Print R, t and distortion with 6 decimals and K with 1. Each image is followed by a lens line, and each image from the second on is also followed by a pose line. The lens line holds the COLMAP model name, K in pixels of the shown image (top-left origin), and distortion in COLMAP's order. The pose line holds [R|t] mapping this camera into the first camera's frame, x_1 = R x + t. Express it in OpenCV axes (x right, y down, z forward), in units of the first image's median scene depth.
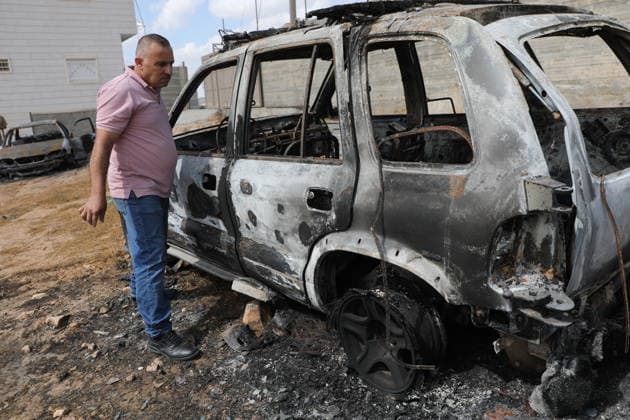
lens RADIAL K [[497.9, 0, 310.4], [0, 497.9, 210.1], [0, 0, 1]] dist [-0.070576, 0.079223]
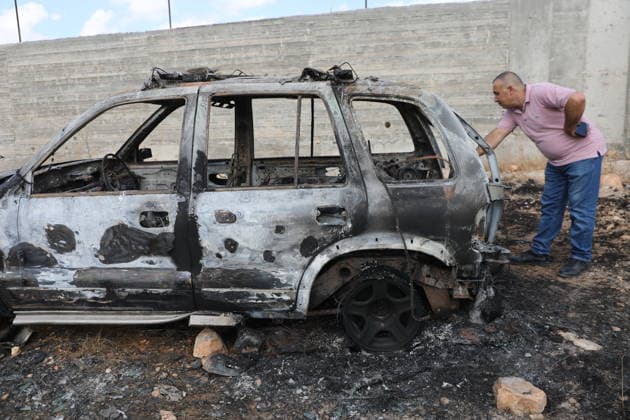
lens RADIAL K [[497.9, 0, 311.2], [0, 497.9, 213.1], [0, 0, 1]] dist [-0.070576, 0.079223]
pose [[0.687430, -0.058741, 0.723872, -0.815484], [0.139885, 0.988769, -0.052606, 0.029430], [-0.712652, 0.137422, 0.687926, 0.141159]]
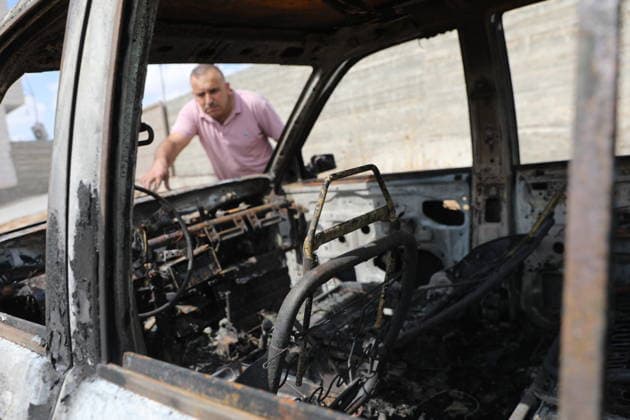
lens RADIAL K [[497.9, 0, 313.4], [0, 497.9, 211.3], [0, 0, 1]] dist [-0.070576, 0.079223]
pose [[0.982123, -0.065211, 0.176585, -0.087617], [0.087071, 0.989067, -0.119015, -0.157077], [-0.166894, 0.132263, 0.977063, 0.831393]]
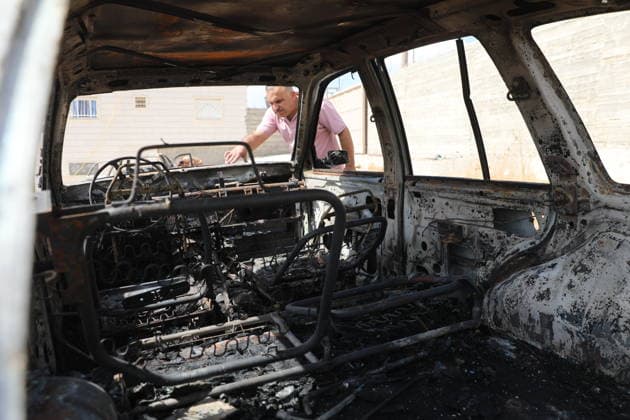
lens RADIAL K [[497.9, 0, 312.6], [0, 497.9, 215.0], [0, 0, 1]] dist [-0.070576, 0.079223]
pose [[0.961958, 0.088032, -0.258625, 0.424788], [-0.108981, 0.991730, -0.067787, -0.130833], [0.250518, 0.093393, 0.963596, 0.554108]]
